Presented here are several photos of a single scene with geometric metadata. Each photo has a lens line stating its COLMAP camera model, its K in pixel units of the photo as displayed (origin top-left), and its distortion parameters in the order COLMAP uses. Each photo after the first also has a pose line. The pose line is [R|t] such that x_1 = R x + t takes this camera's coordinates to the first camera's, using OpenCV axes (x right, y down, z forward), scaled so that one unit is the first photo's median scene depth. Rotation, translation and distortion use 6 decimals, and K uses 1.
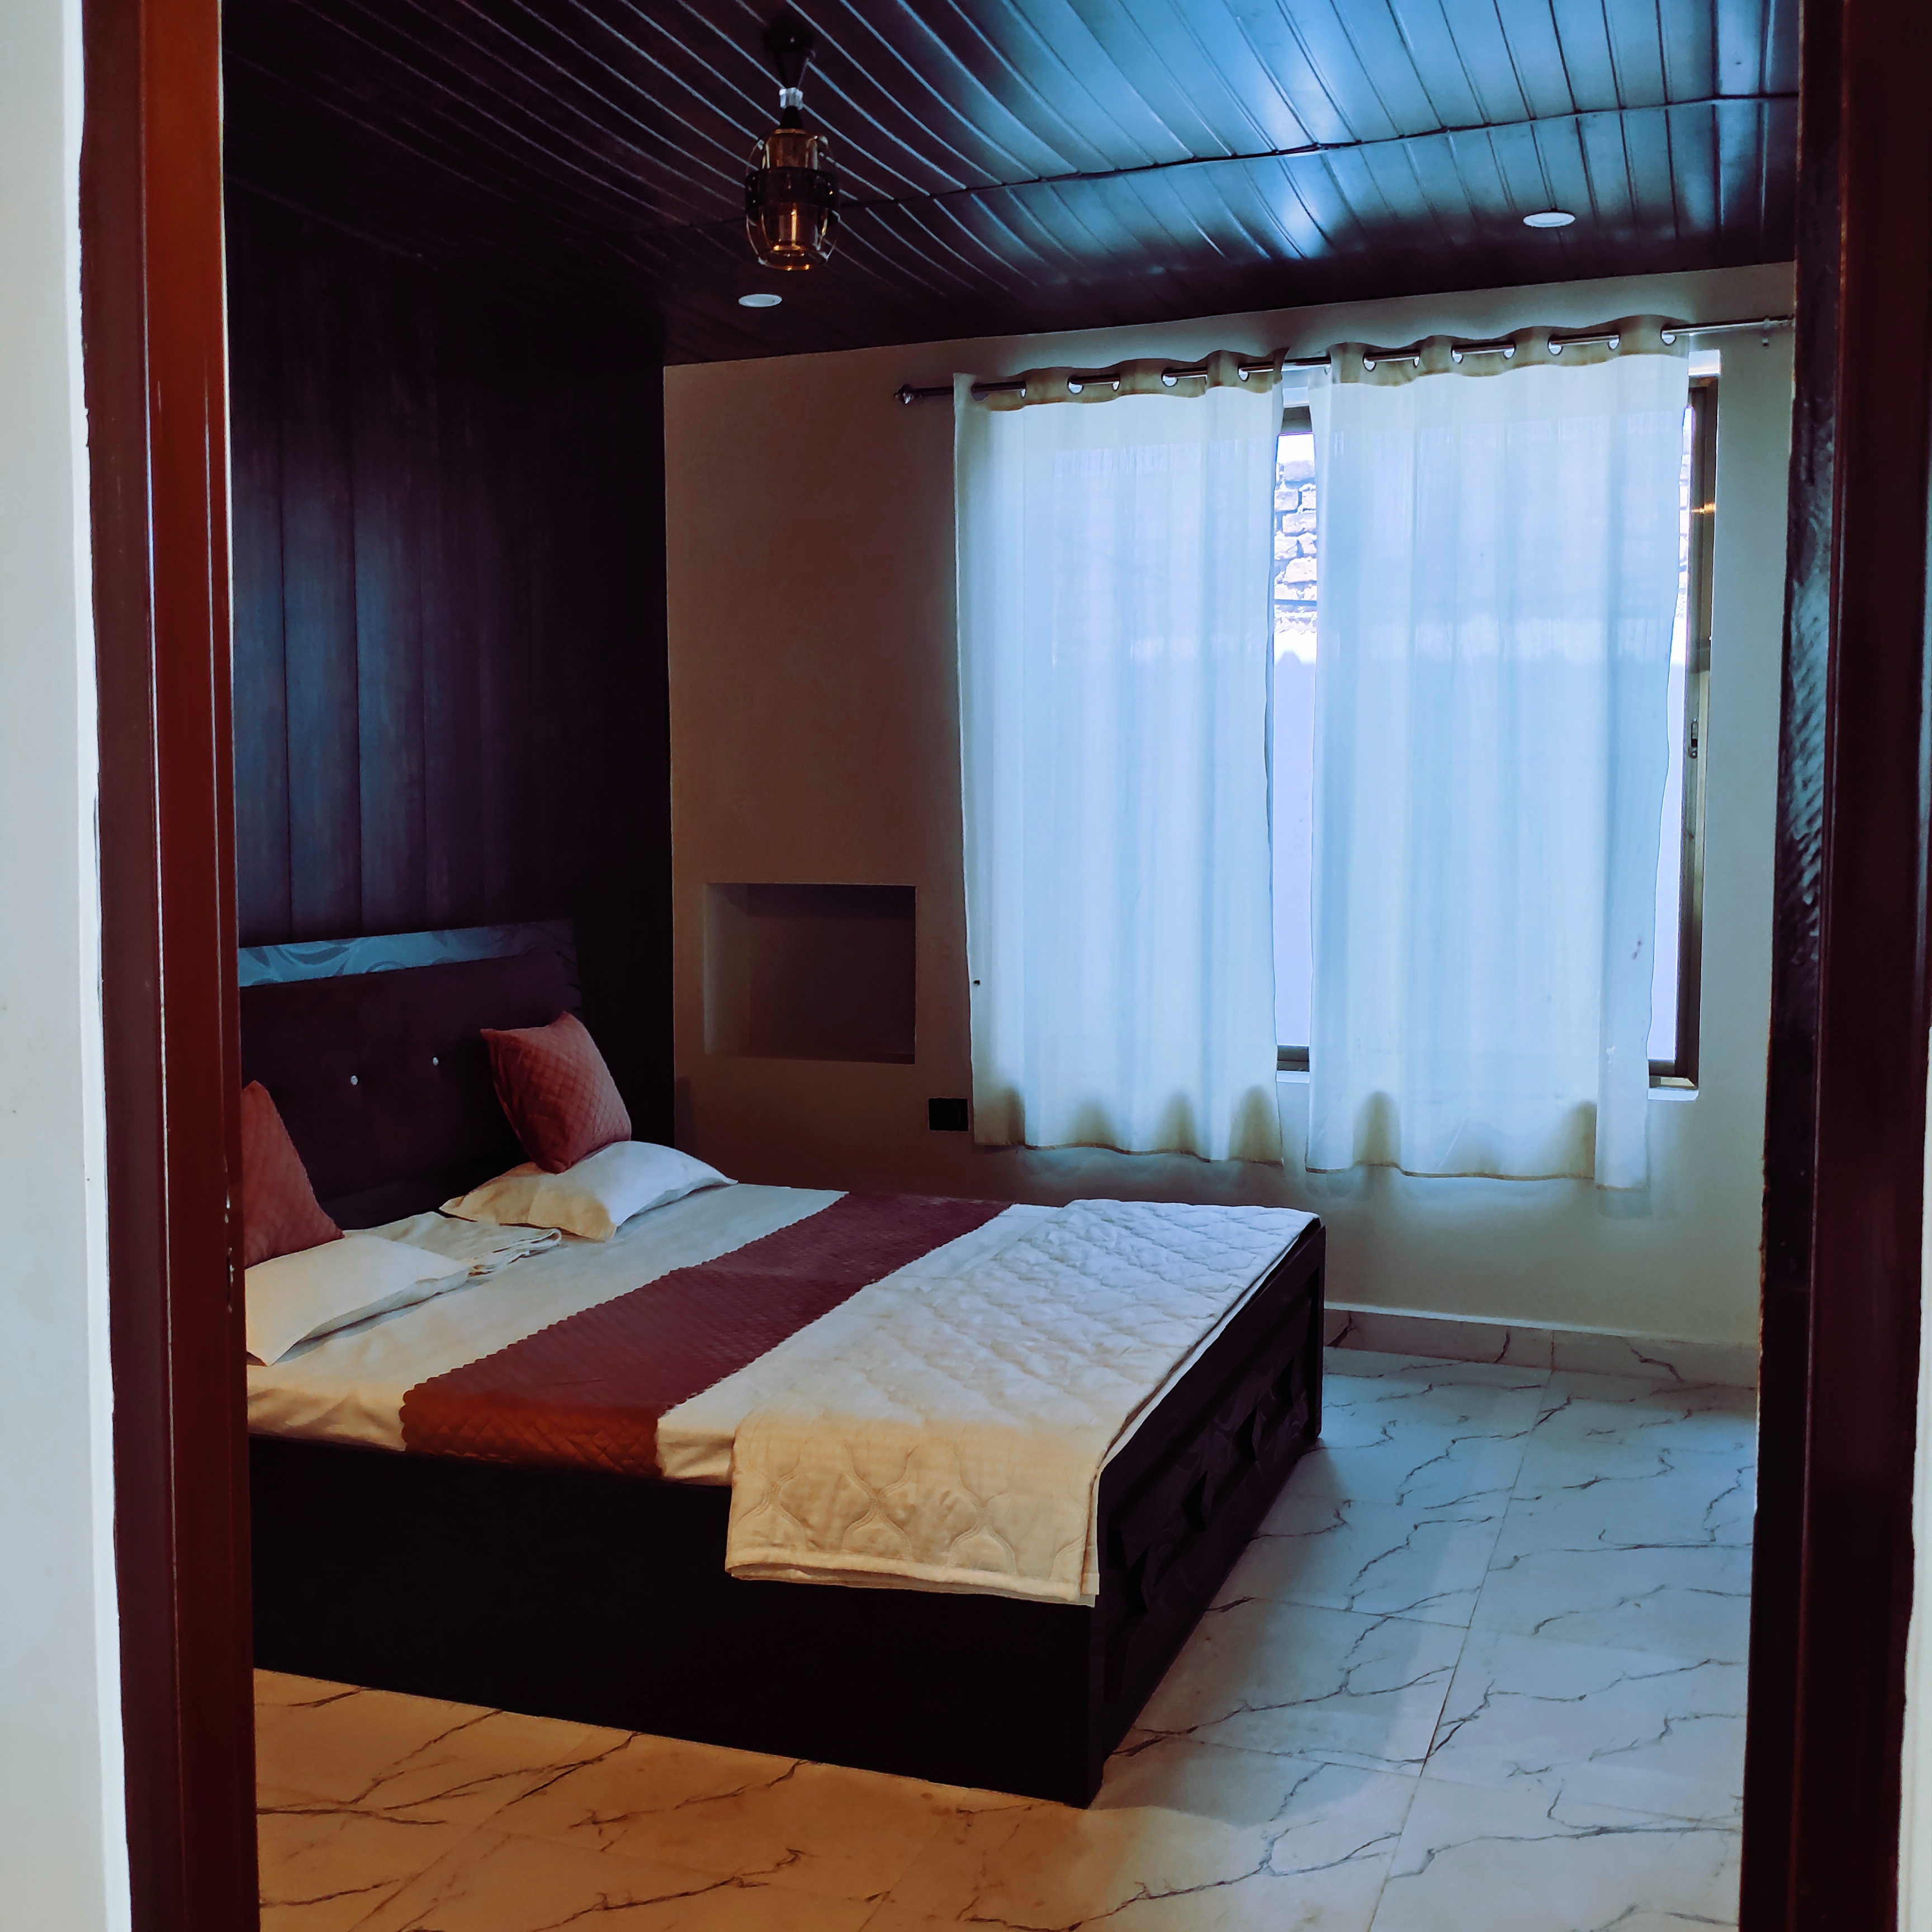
lens RADIAL K [[2070.2, 0, 992.9], [0, 2070.2, 968.6], [0, 0, 1]] dist [0.157128, -0.398818]
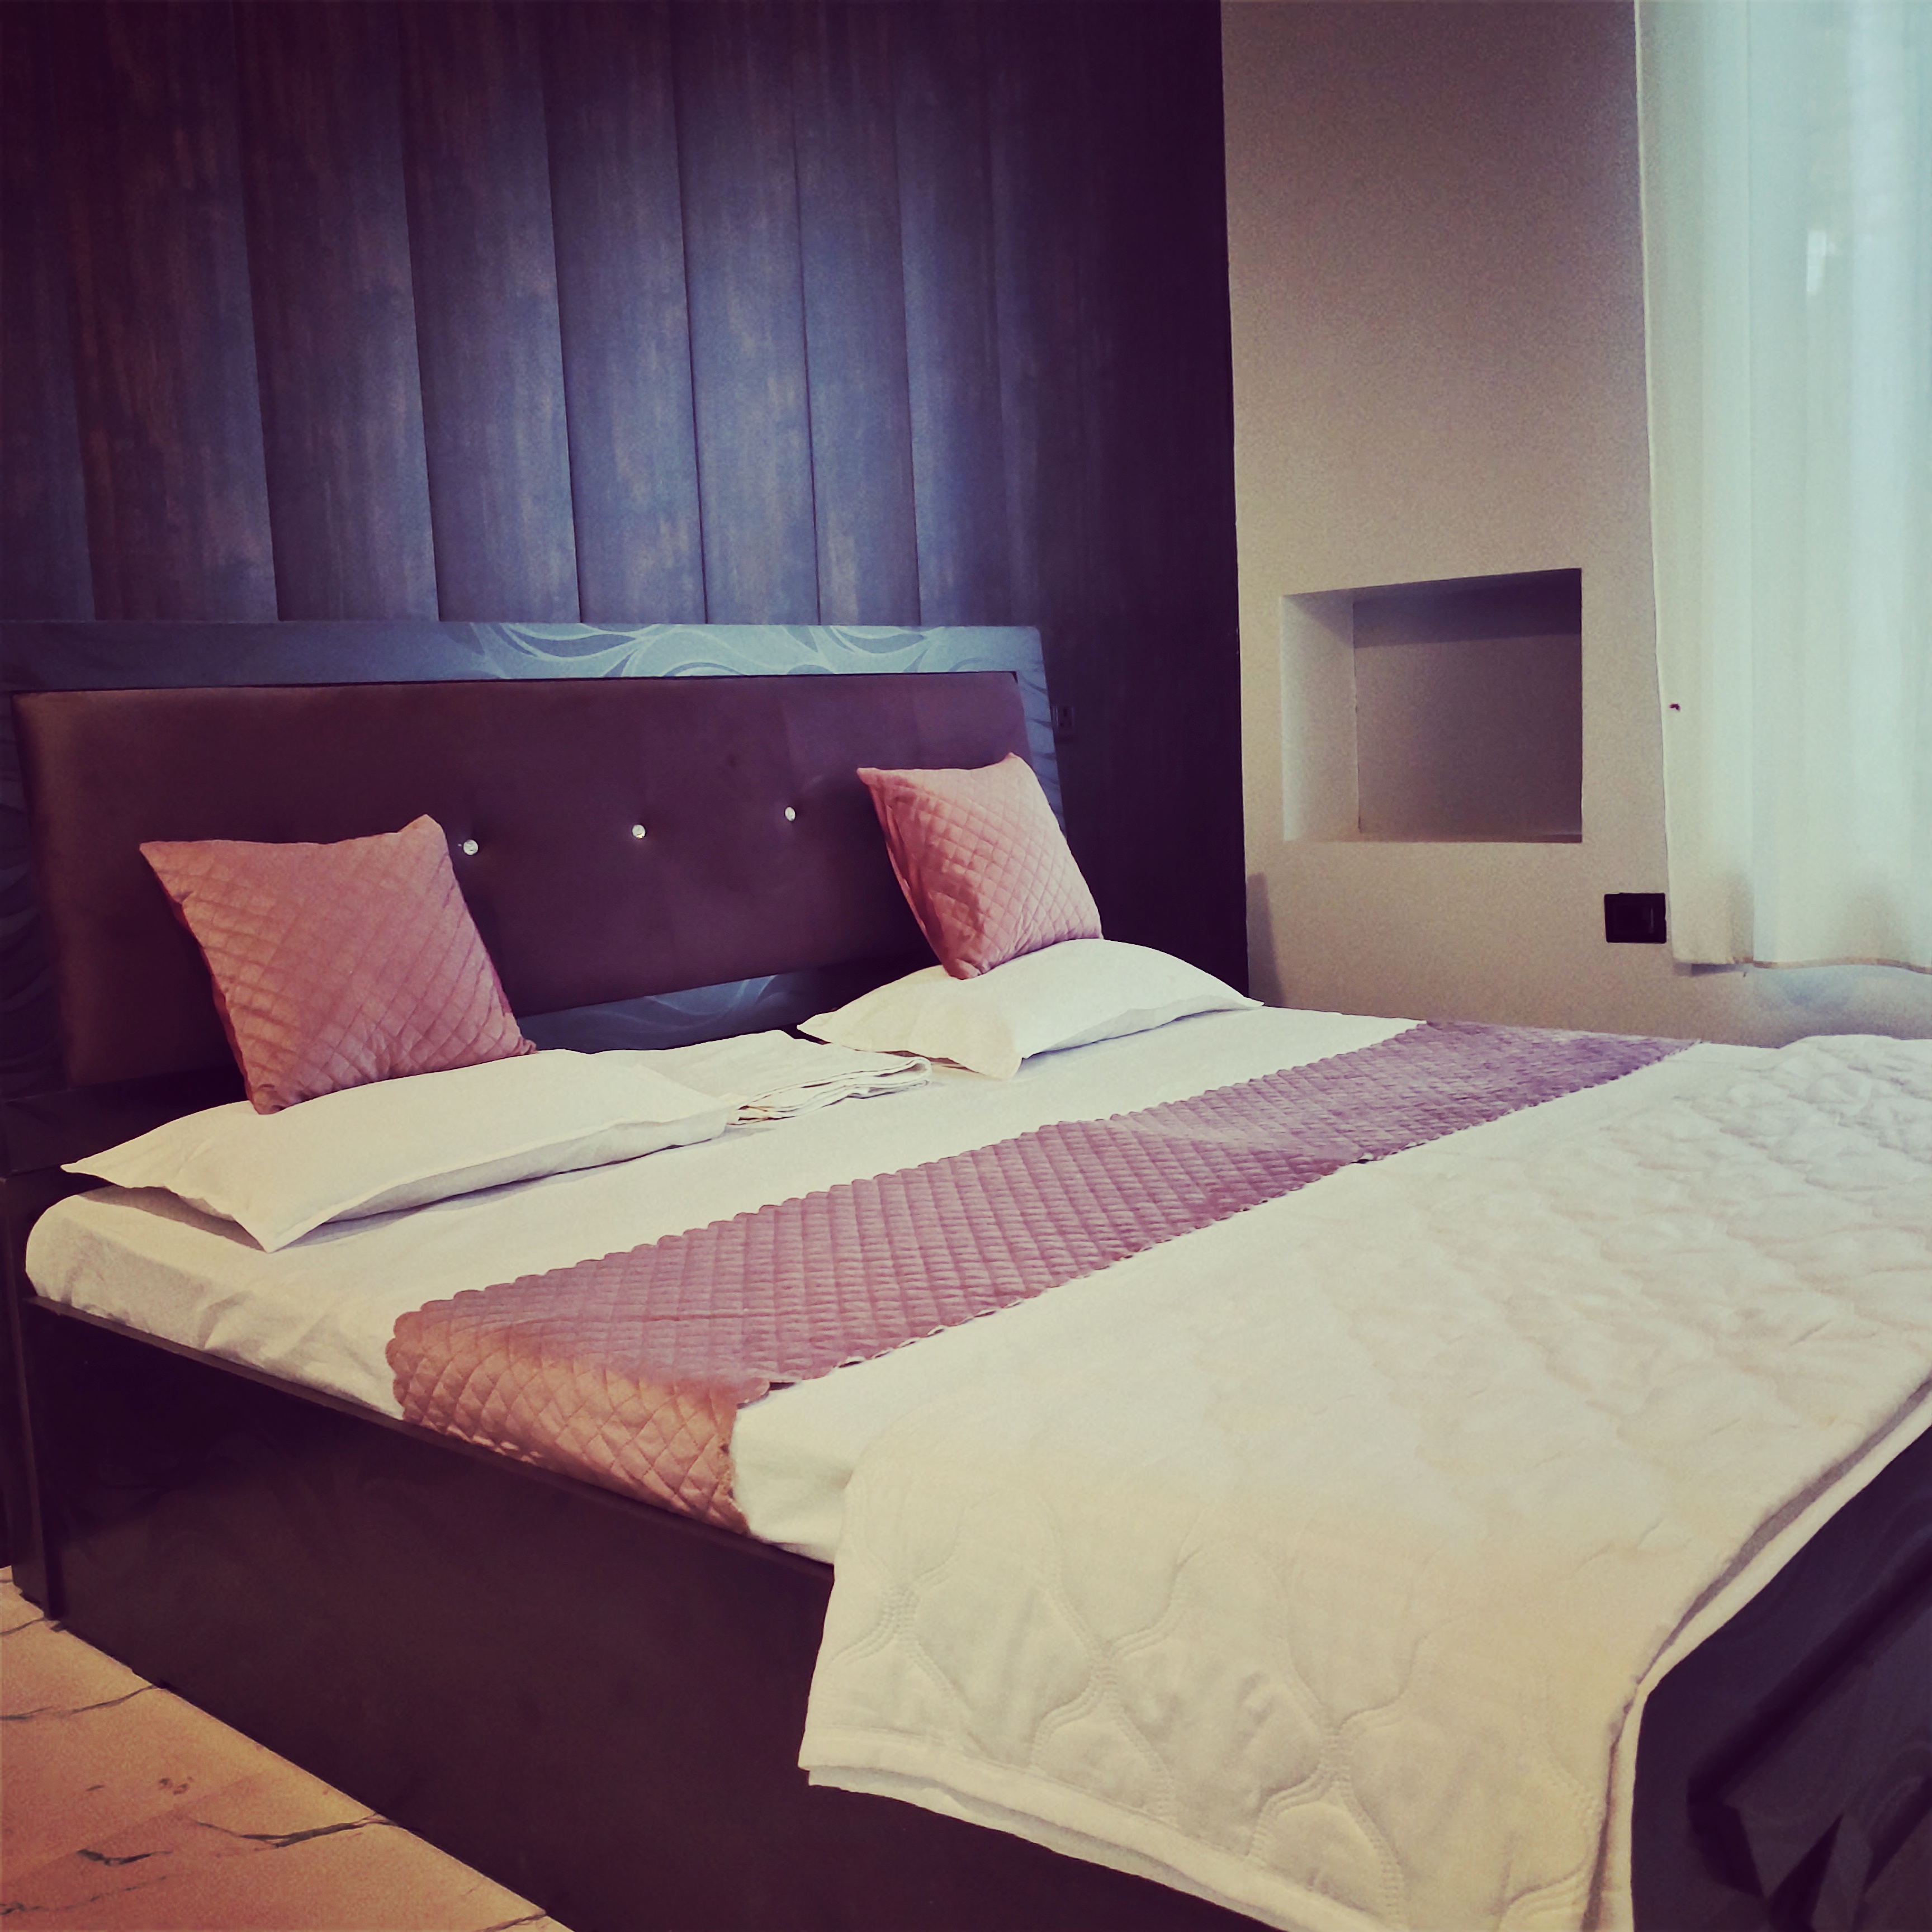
lens RADIAL K [[2070.2, 0, 992.9], [0, 2070.2, 968.6], [0, 0, 1]] dist [0.157128, -0.398818]
pose [[0.925565, 0.003122, -0.378576, 0.067953], [0.018489, 0.998400, 0.053437, 0.077507], [0.378137, -0.056459, 0.924026, 0.510343]]
